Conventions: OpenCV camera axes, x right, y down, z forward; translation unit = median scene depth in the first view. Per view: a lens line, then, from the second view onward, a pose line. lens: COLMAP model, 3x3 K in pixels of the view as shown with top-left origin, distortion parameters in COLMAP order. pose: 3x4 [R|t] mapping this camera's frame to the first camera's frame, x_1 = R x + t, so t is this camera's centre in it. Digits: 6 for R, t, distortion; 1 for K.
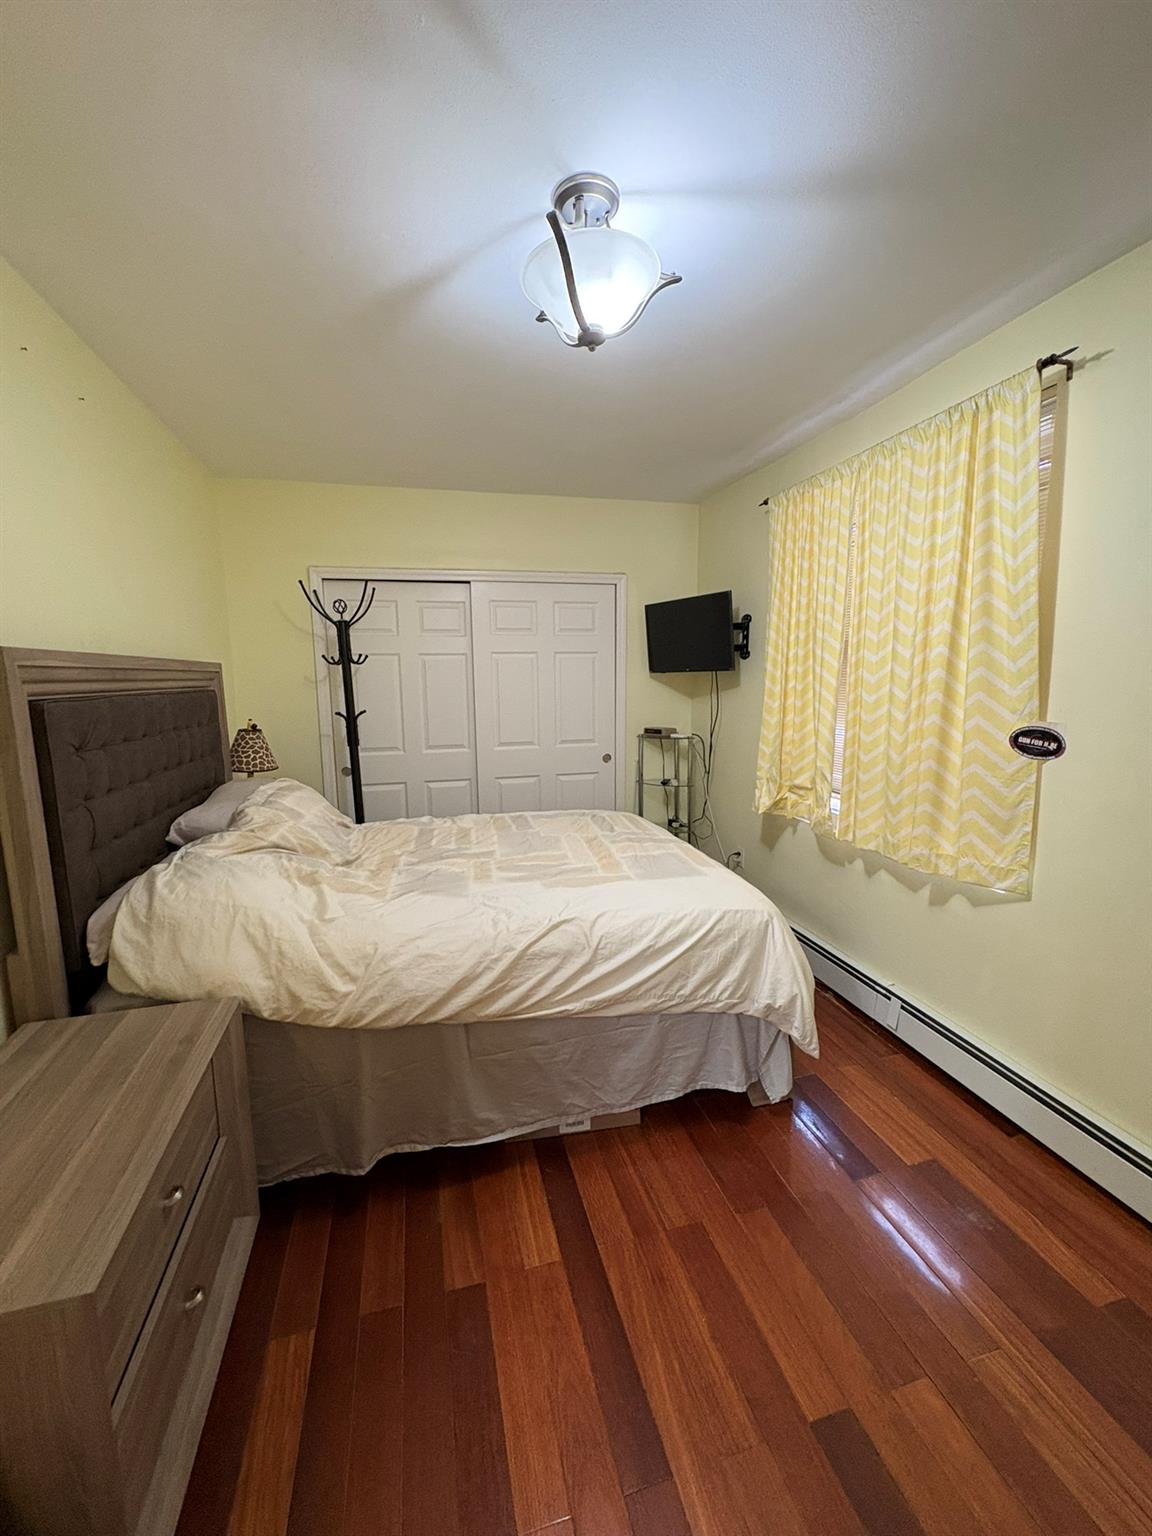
lens RADIAL K [[611.3, 0, 576.5], [0, 611.3, 766.0], [0, 0, 1]] dist [0.002018, 0.000076]
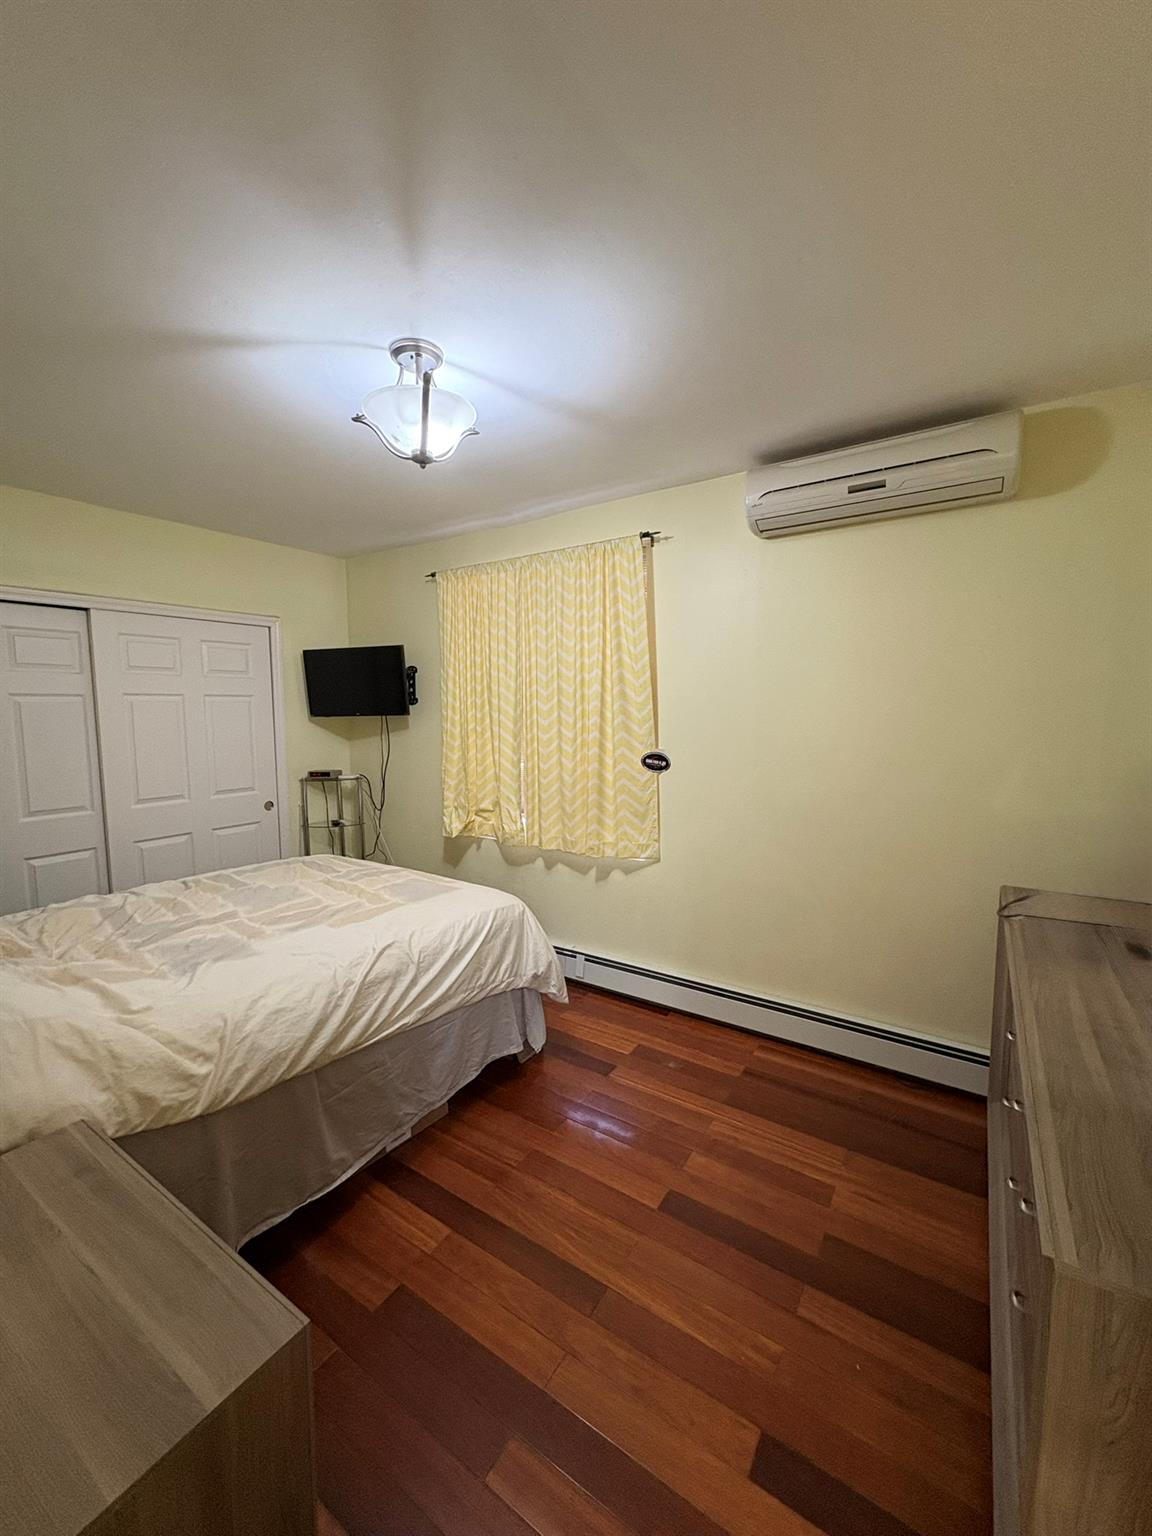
lens RADIAL K [[611.3, 0, 574.4], [0, 611.3, 765.9], [0, 0, 1]] dist [0.002018, 0.000076]
pose [[0.752661, -0.057240, 0.655916, -0.442082], [0.097428, 0.994929, -0.024973, -0.008560], [-0.651160, 0.082701, 0.754421, -0.070279]]
